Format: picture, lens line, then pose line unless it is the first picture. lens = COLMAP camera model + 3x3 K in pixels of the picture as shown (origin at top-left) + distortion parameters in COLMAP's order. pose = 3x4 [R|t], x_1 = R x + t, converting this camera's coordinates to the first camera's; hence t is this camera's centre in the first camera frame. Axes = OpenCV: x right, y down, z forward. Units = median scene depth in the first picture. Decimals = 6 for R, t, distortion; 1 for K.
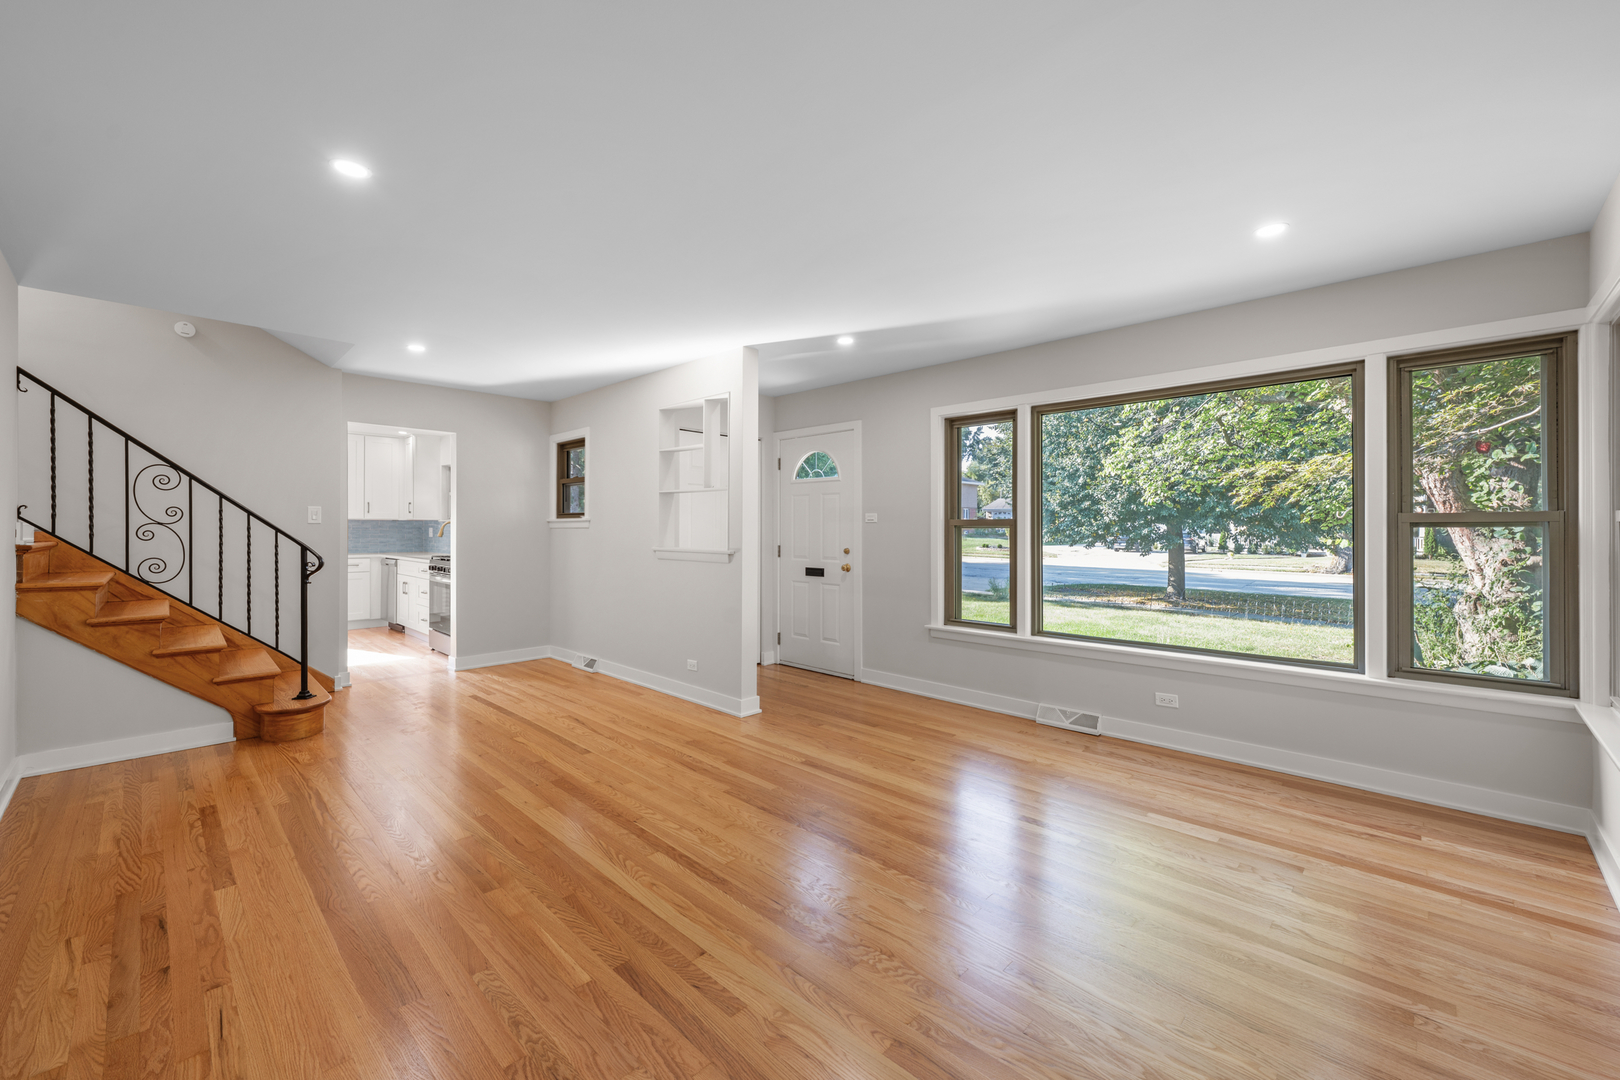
lens RADIAL K [[642.9, 0, 808.6], [0, 642.9, 534.2], [0, 0, 1]] dist [-0.000093, -0.000172]
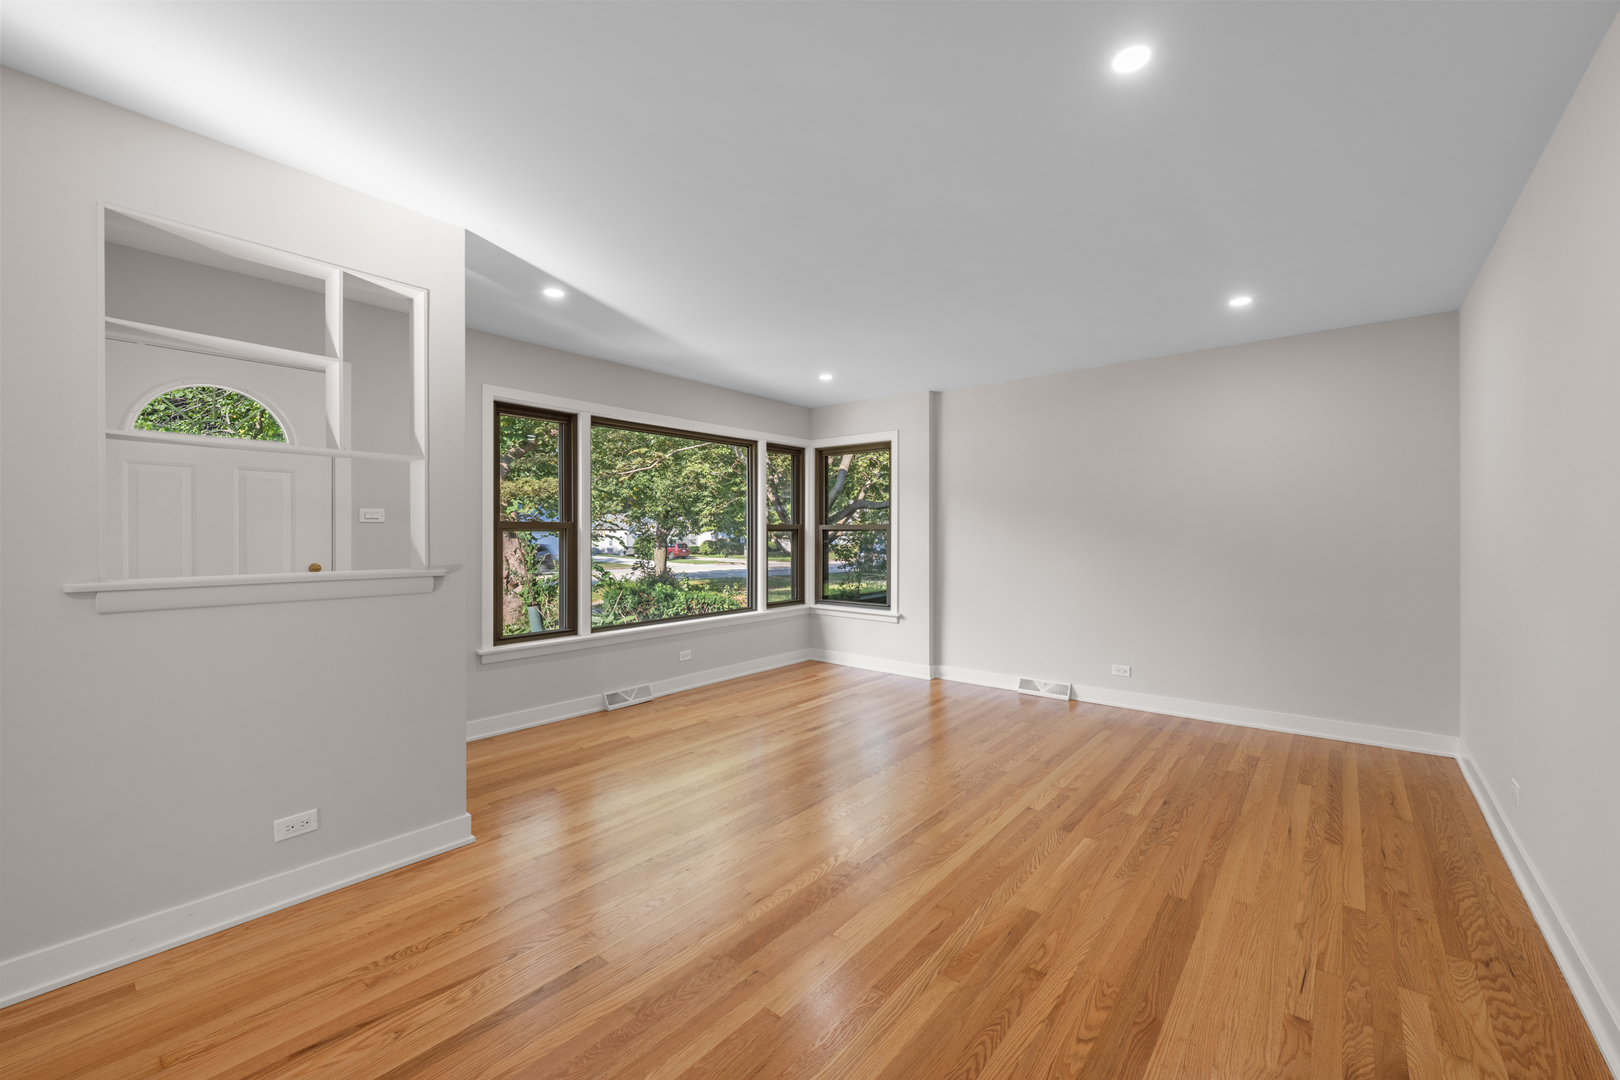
lens RADIAL K [[645.7, 0, 810.0], [0, 645.7, 540.0], [0, 0, 1]] dist [-0.000295, -0.000036]
pose [[-0.077757, -0.012062, 0.996899, -0.760346], [0.007742, 0.999889, 0.012702, -0.005782], [-0.996942, 0.008705, -0.077655, 0.752719]]
